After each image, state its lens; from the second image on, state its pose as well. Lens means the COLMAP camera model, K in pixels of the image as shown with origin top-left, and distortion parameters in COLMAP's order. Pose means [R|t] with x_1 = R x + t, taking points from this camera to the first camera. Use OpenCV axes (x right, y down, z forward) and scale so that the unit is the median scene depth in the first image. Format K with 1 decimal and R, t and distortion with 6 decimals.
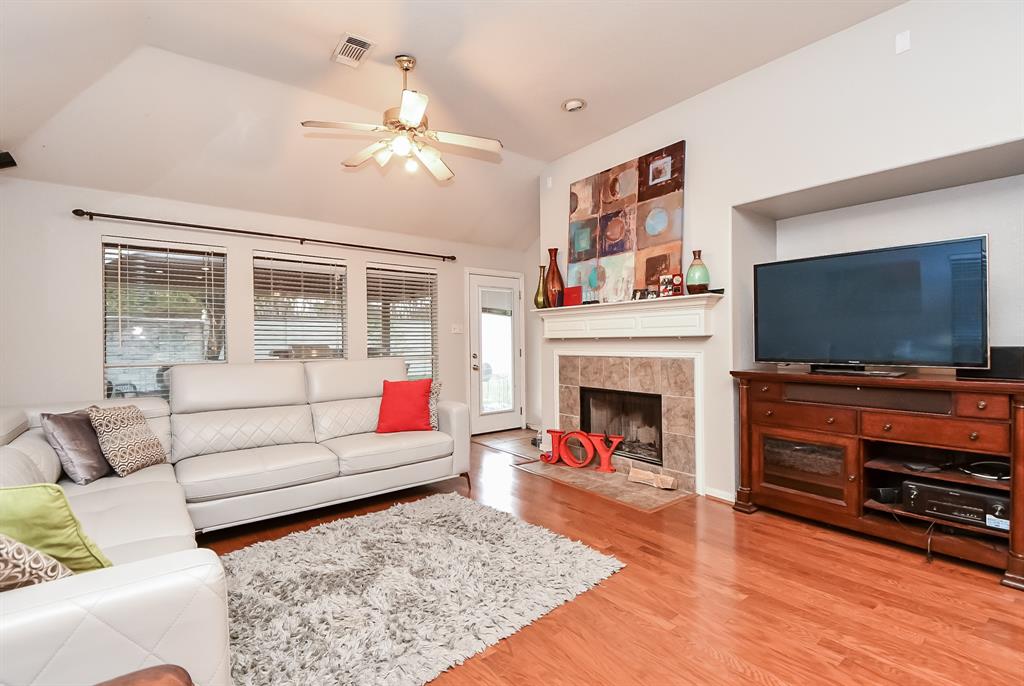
lens RADIAL K [[463.9, 0, 509.2], [0, 463.9, 344.0], [0, 0, 1]] dist [0.026687, -0.024978]
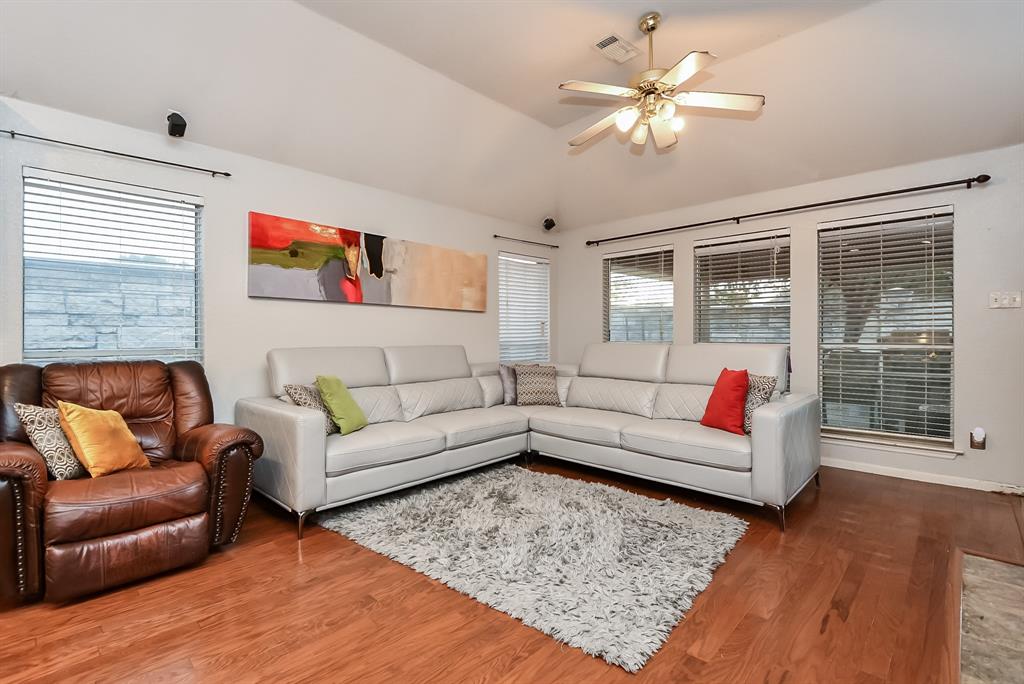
lens RADIAL K [[463.9, 0, 509.2], [0, 463.9, 343.0], [0, 0, 1]] dist [0.026687, -0.024978]
pose [[0.157828, 0.022520, -0.987210, 0.512464], [-0.001775, 0.999745, 0.022522, 0.012919], [0.987465, -0.001802, 0.157828, 0.453977]]
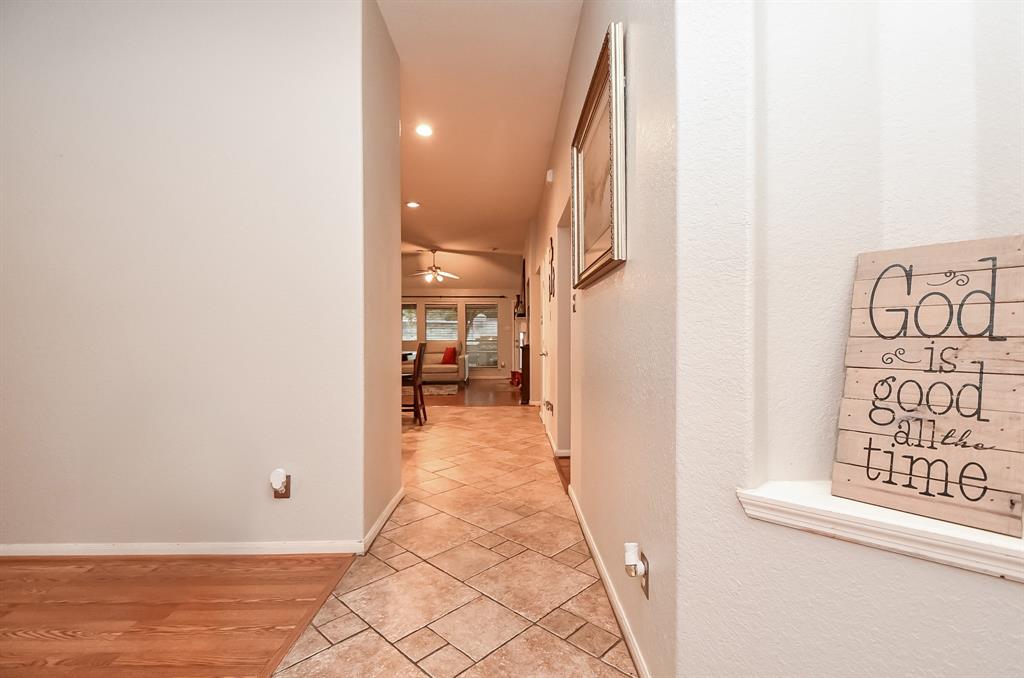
lens RADIAL K [[455.9, 0, 512.8], [0, 455.9, 345.4], [0, 0, 1]] dist [0.030039, -0.028478]
pose [[0.806444, 0.015308, -0.591112, 1.705761], [-0.003807, 0.999779, 0.020697, 0.006605], [0.591298, -0.014440, 0.806324, -1.032058]]
